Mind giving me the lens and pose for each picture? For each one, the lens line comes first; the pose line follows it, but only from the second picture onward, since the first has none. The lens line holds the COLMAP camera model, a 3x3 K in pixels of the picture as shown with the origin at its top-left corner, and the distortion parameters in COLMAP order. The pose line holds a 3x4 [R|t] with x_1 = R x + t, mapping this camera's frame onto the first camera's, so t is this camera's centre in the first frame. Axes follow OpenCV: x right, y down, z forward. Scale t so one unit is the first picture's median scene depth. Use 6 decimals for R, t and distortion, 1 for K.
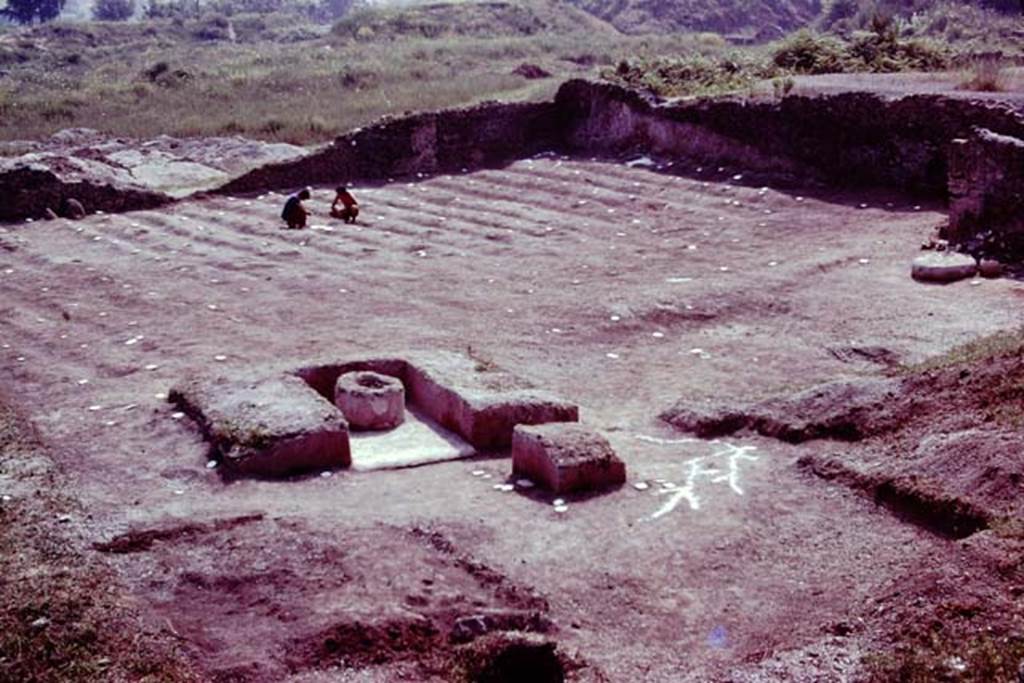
lens RADIAL K [[1579.3, 0, 511.9], [0, 1579.3, 328.6], [0, 0, 1]] dist [-0.372705, 1.080913]
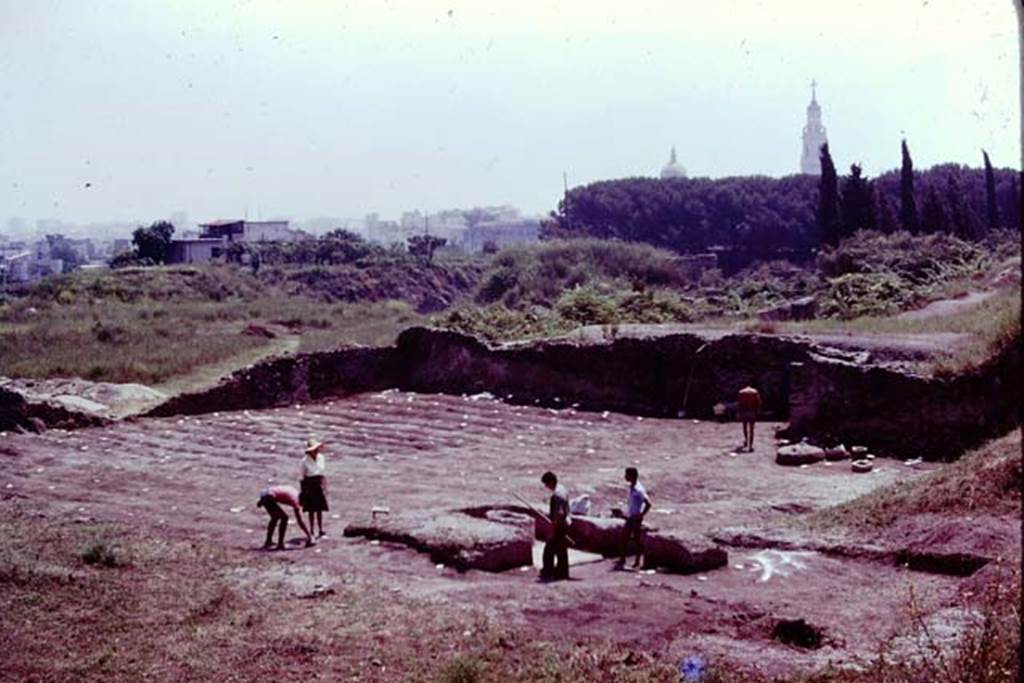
lens RADIAL K [[1579.3, 0, 511.9], [0, 1579.3, 328.6], [0, 0, 1]] dist [-0.372705, 1.080913]
pose [[0.966640, 0.013233, 0.255797, -0.215692], [0.031589, 0.984882, -0.170323, 0.051748], [-0.254184, 0.172722, 0.951608, -0.169013]]
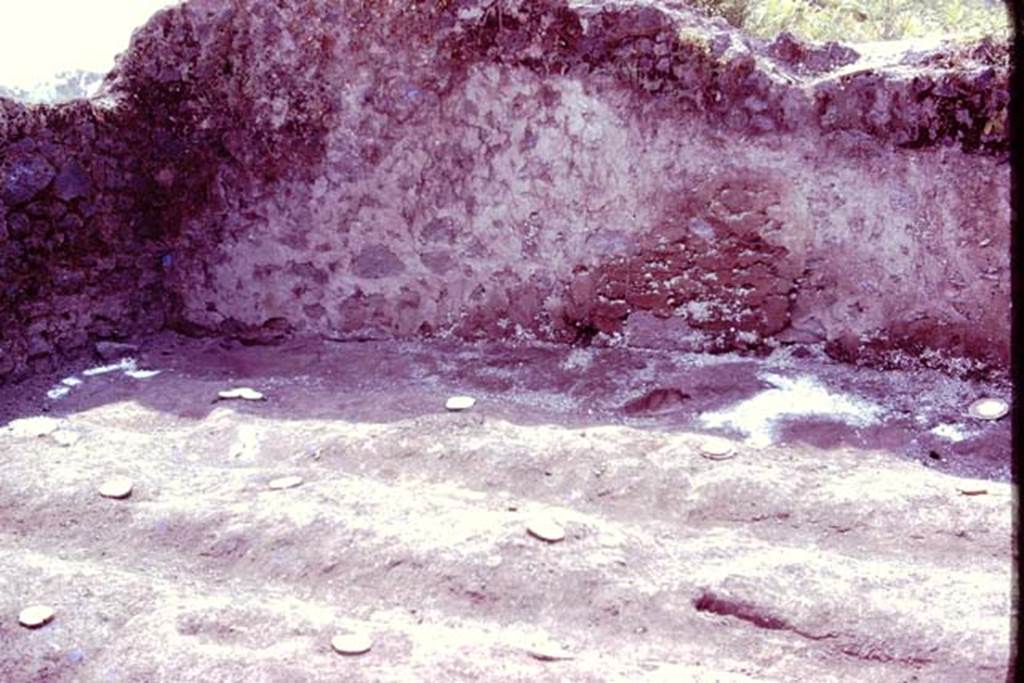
lens RADIAL K [[1579.3, 0, 511.9], [0, 1579.3, 328.6], [0, 0, 1]] dist [-0.372705, 1.080913]
pose [[0.886049, -0.052958, 0.460557, -0.022510], [0.095043, 0.993103, -0.068657, -0.110737], [-0.453744, 0.104606, 0.884971, 0.907135]]
